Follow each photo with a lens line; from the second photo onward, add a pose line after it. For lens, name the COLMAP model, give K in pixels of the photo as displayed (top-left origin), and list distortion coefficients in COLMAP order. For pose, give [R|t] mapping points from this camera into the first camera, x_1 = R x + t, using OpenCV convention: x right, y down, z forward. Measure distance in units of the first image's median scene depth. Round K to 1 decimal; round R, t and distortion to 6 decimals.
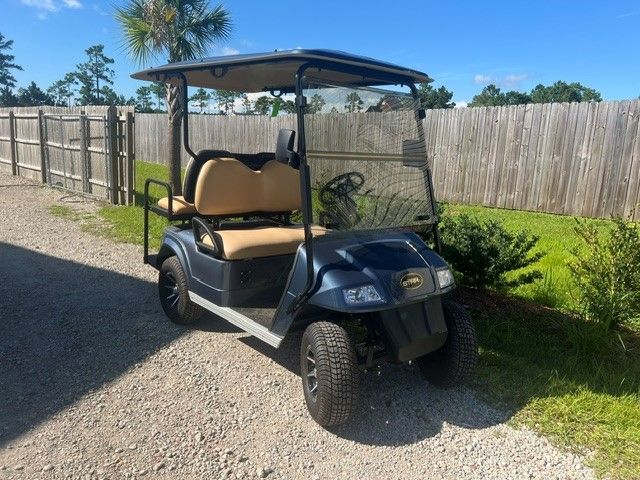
lens RADIAL K [[465.0, 0, 319.1], [0, 465.0, 239.7], [0, 0, 1]] dist [0.037918, -0.035205]
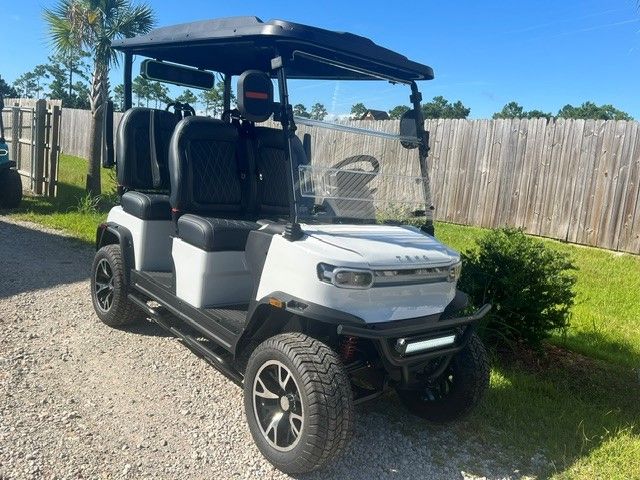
lens RADIAL K [[541.9, 0, 320.0], [0, 541.9, 240.0], [0, 0, 1]] dist [0.043042, -0.037551]
pose [[0.998624, 0.052270, -0.004317, 0.133026], [-0.052429, 0.997080, -0.055520, 0.040497], [0.001402, 0.055670, 0.998448, -0.127362]]
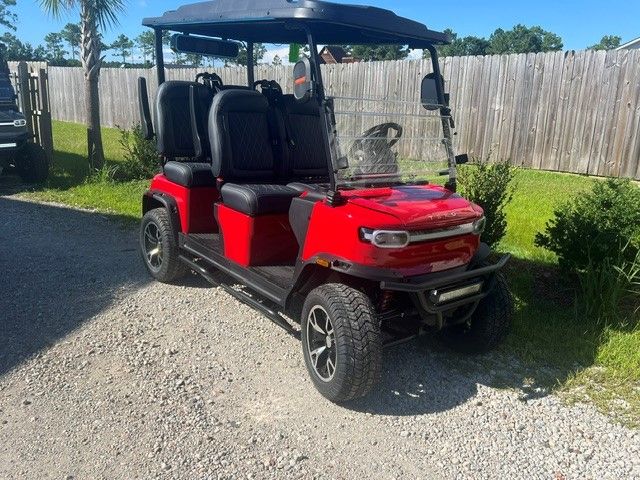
lens RADIAL K [[516.6, 0, 311.3], [0, 516.6, 235.1], [0, 0, 1]] dist [0.043031, -0.039640]
pose [[0.995983, -0.037316, 0.081400, 0.029360], [0.032547, 0.997719, 0.059143, 0.014701], [-0.083421, -0.056256, 0.994925, -0.083689]]
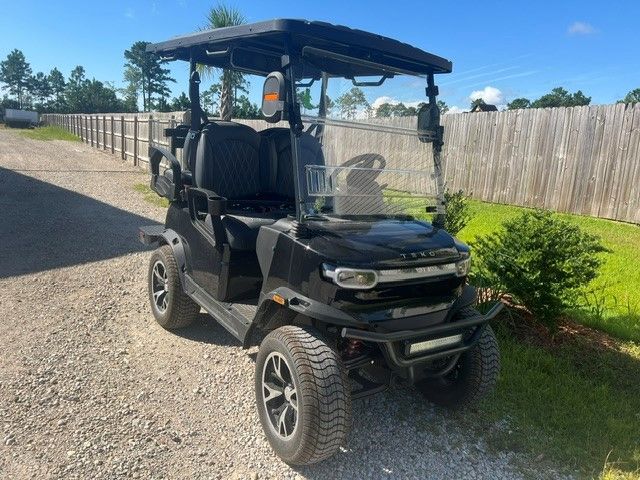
lens RADIAL K [[466.6, 0, 325.2], [0, 466.6, 237.9], [0, 0, 1]] dist [0.033638, -0.025167]
pose [[0.966623, 0.065713, -0.247632, 0.197933], [-0.070188, 0.997491, -0.009278, 0.037892], [0.246401, 0.026349, 0.968810, -0.121331]]
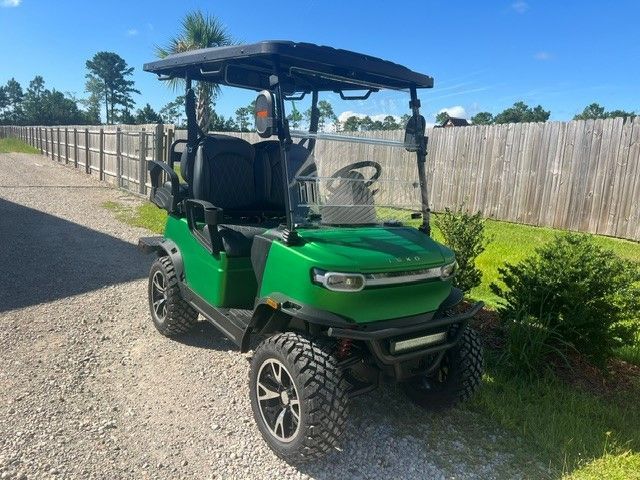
lens RADIAL K [[464.4, 0, 321.7], [0, 464.4, 241.6], [0, 0, 1]] dist [0.049913, -0.050710]
pose [[0.980841, 0.050540, -0.188138, 0.157654], [-0.057322, 0.997881, -0.030781, 0.027398], [0.186184, 0.040976, 0.981660, -0.085302]]
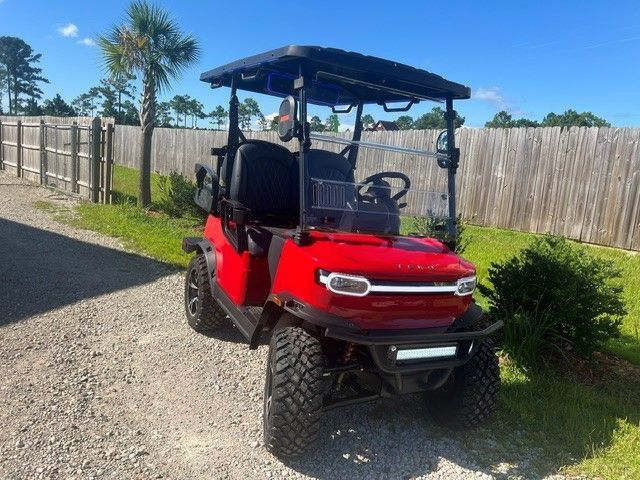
lens RADIAL K [[464.4, 0, 321.7], [0, 464.4, 241.6], [0, 0, 1]] dist [0.049913, -0.050710]
pose [[0.998754, 0.040711, -0.028865, 0.108390], [-0.041762, 0.998450, -0.036779, 0.026670], [0.027323, 0.037939, 0.998906, -0.086271]]
